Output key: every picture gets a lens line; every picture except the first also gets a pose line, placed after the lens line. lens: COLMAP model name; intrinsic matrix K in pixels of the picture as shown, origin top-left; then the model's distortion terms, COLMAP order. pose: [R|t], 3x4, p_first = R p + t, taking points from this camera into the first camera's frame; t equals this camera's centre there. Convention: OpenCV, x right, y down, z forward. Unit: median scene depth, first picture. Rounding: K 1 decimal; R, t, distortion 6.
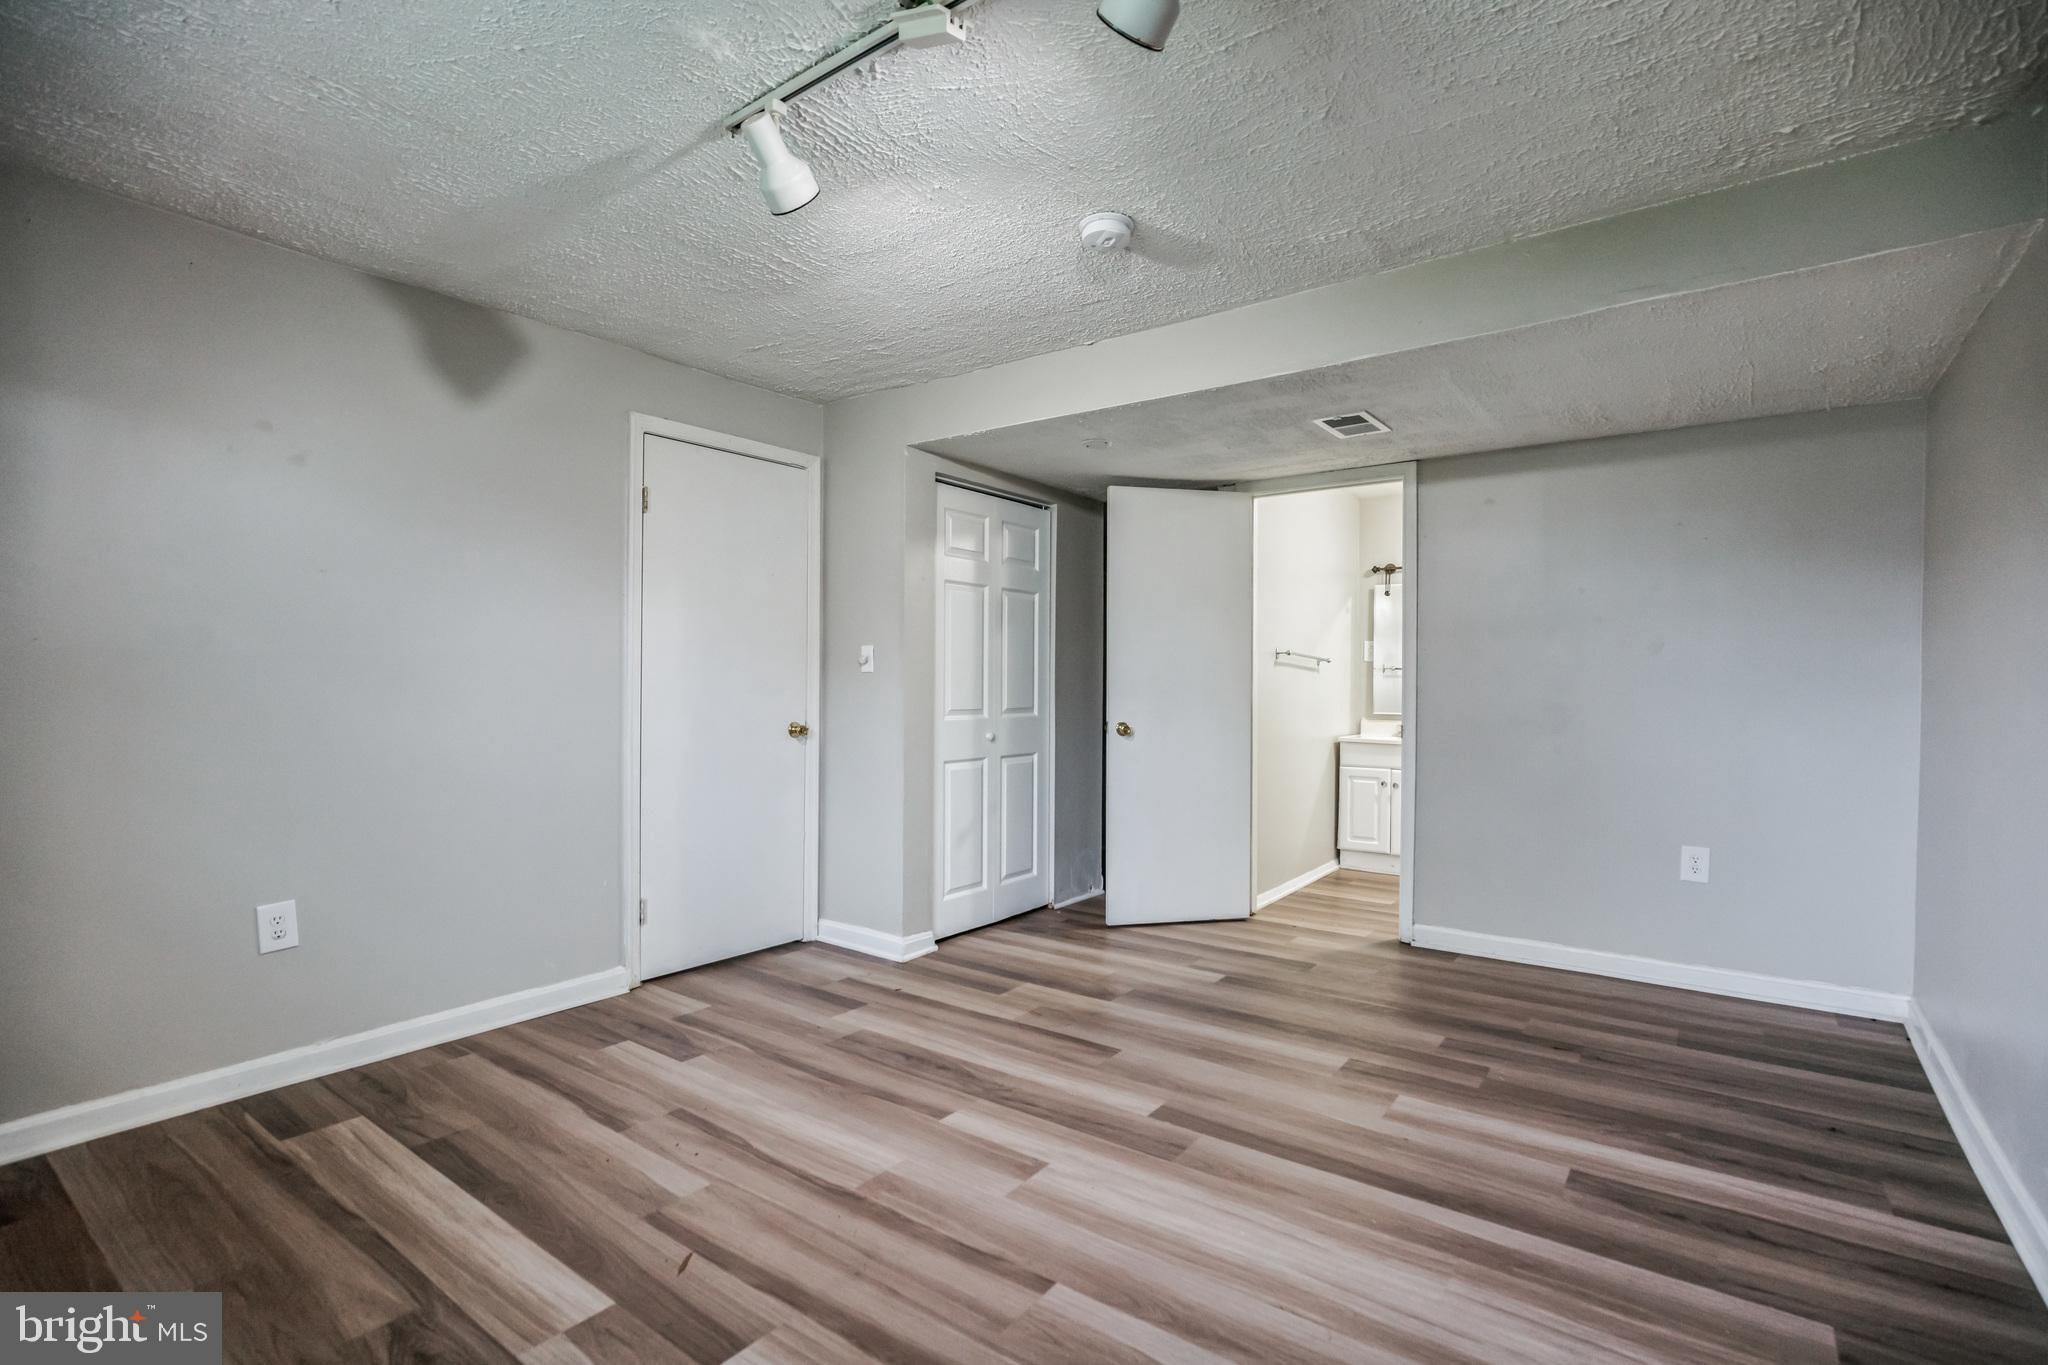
lens RADIAL K [[950.4, 0, 1026.5], [0, 950.4, 687.3], [0, 0, 1]] dist [-0.005954, 0.000737]
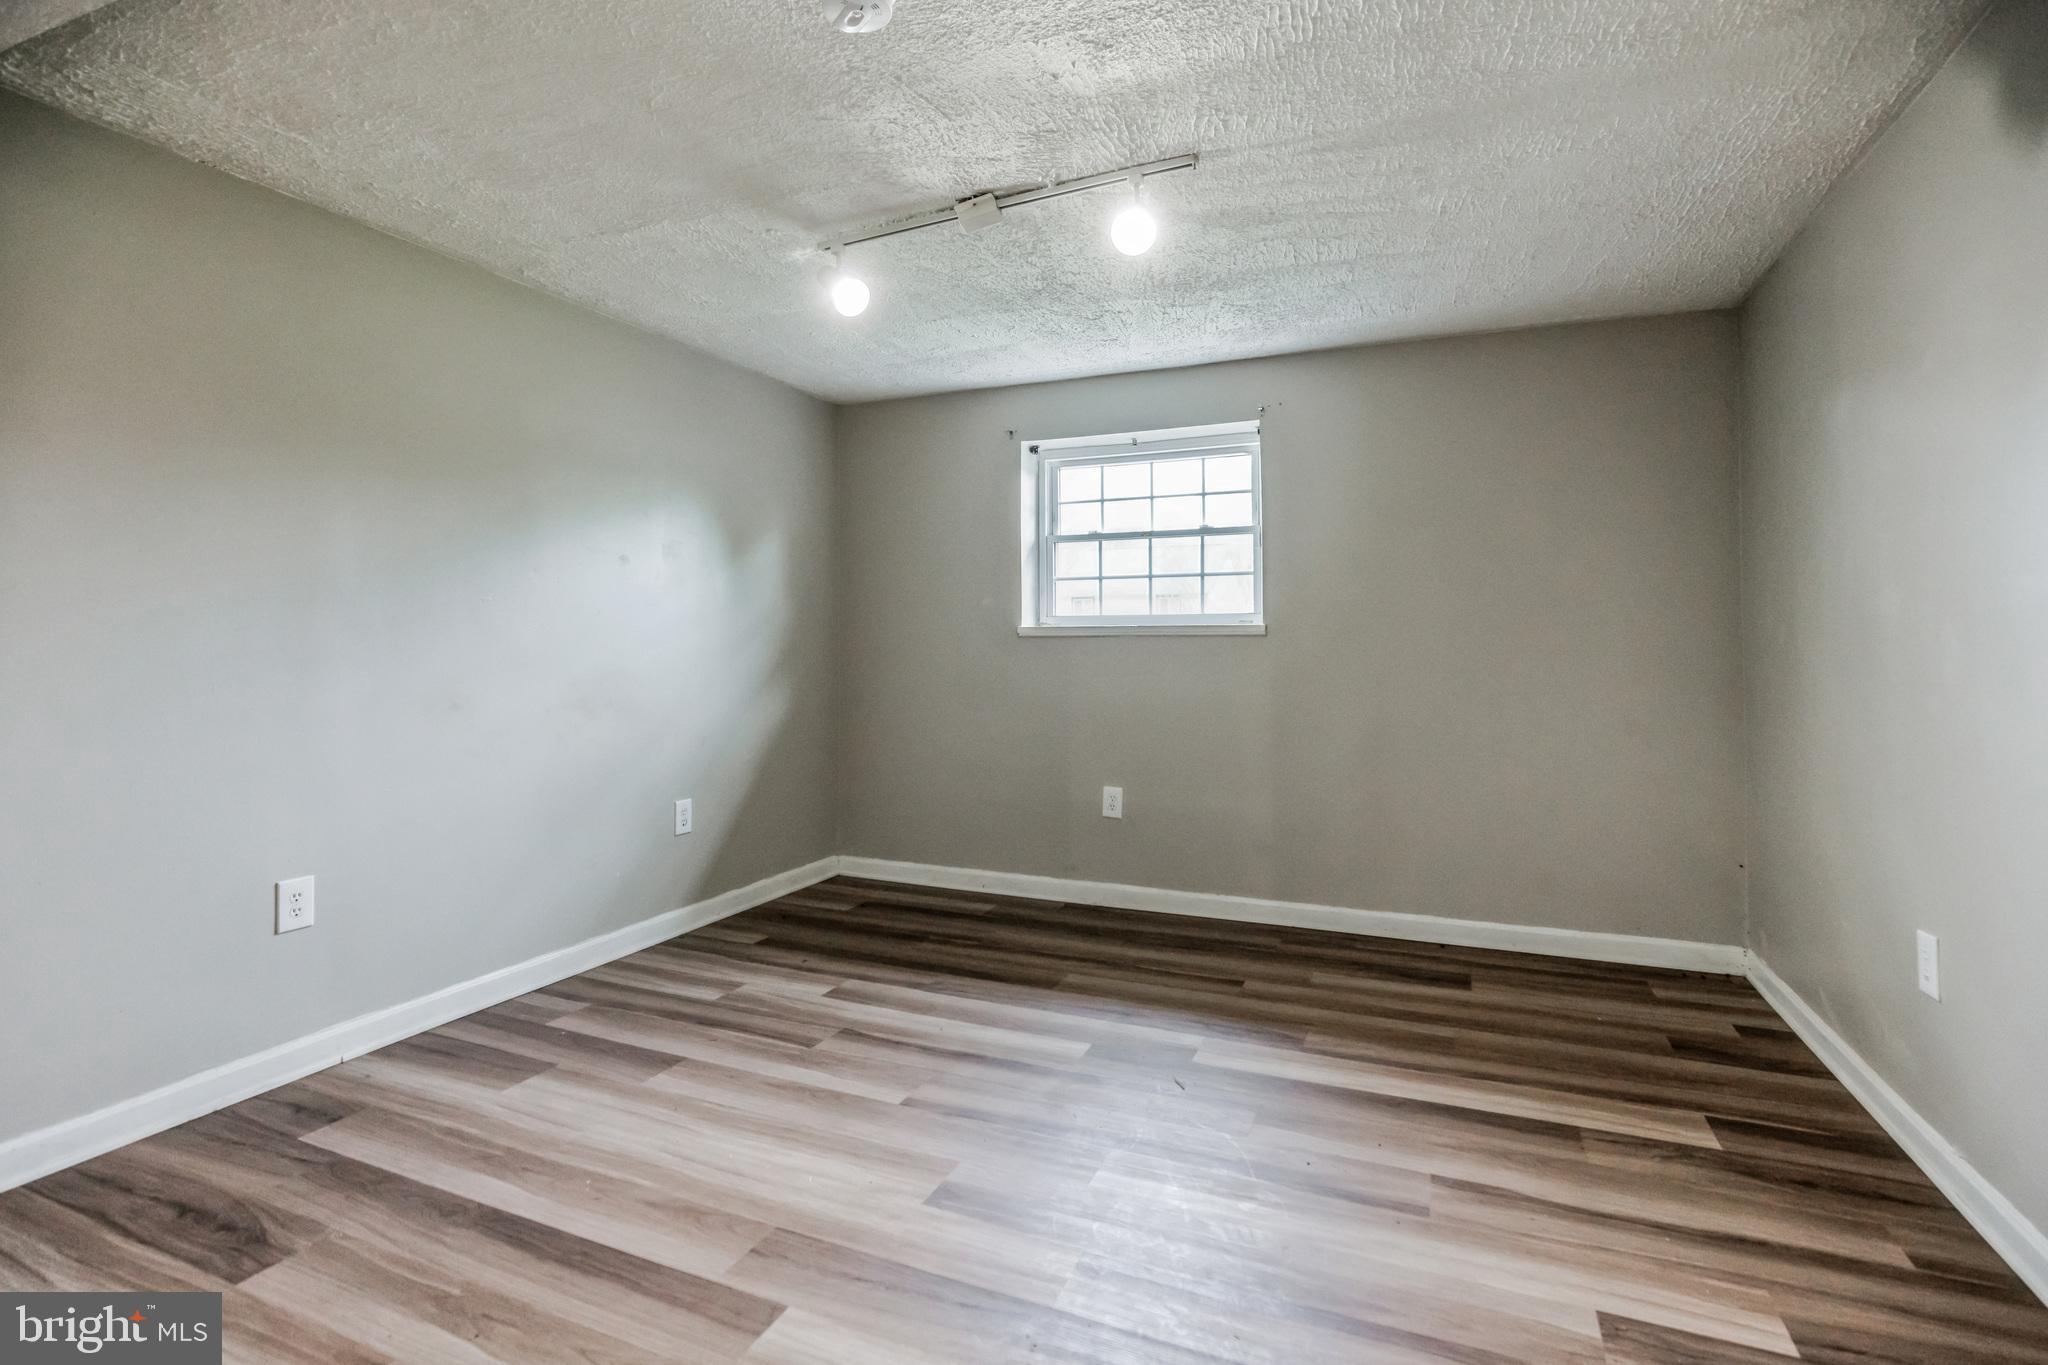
lens RADIAL K [[973.1, 0, 1026.8], [0, 973.1, 632.0], [0, 0, 1]] dist [-0.004030, 0.000119]
pose [[-0.972402, -0.007034, -0.233207, 0.112501], [-0.003674, 0.999883, -0.014841, -0.005122], [0.233284, -0.013574, -0.972314, 1.509598]]
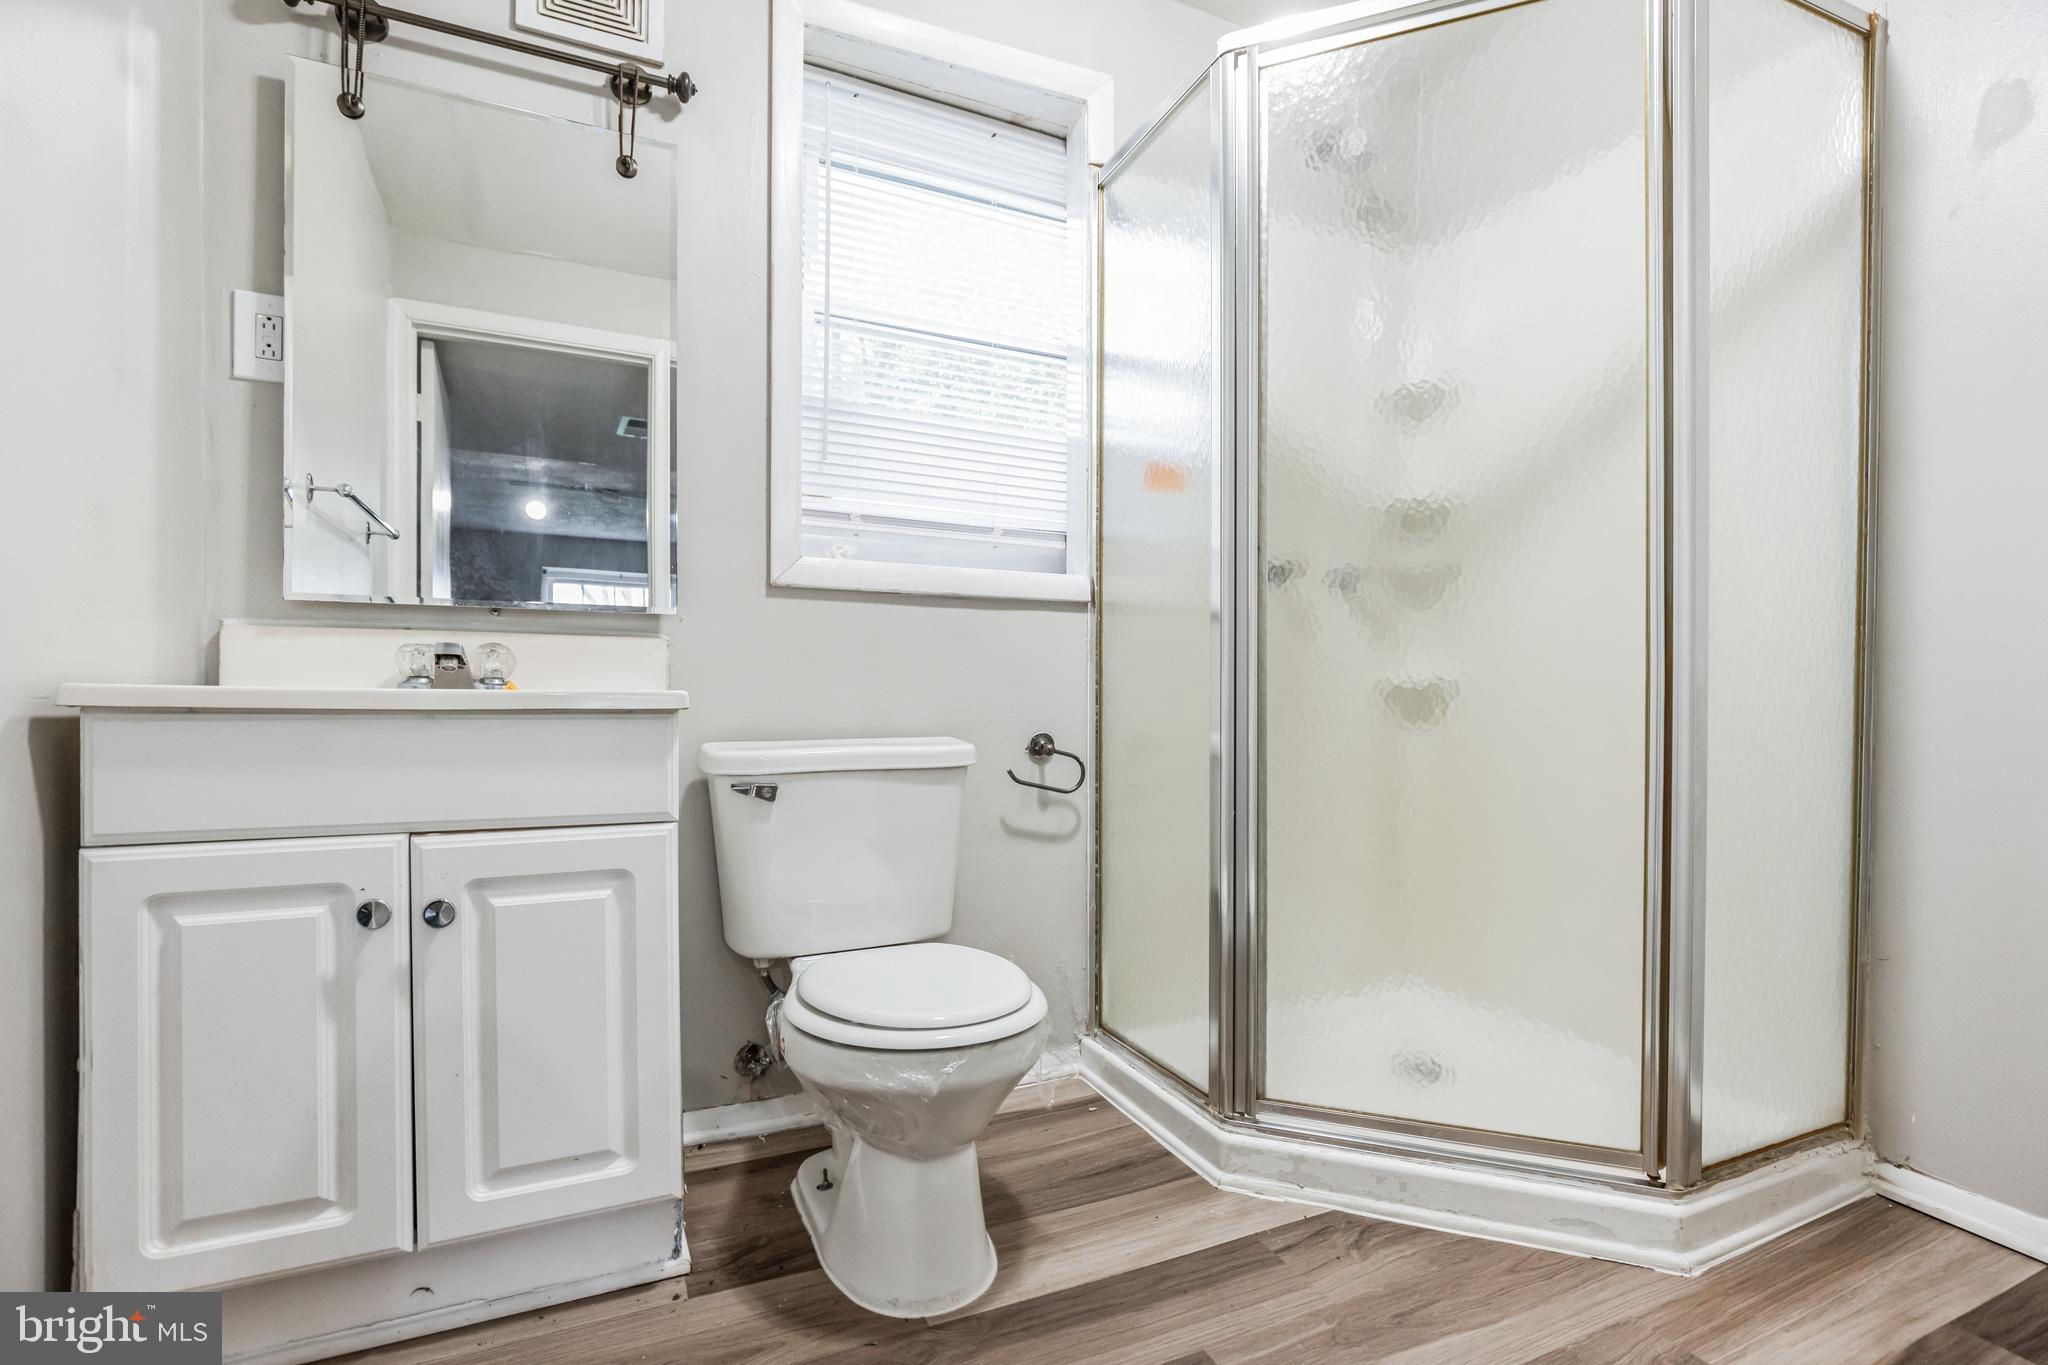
lens RADIAL K [[950.4, 0, 1026.5], [0, 950.4, 687.3], [0, 0, 1]] dist [-0.005954, 0.000737]
pose [[0.486880, -0.003466, 0.873462, 0.531924], [0.008733, 0.999961, -0.000899, 0.108551], [-0.873425, 0.008065, 0.486892, 1.544963]]
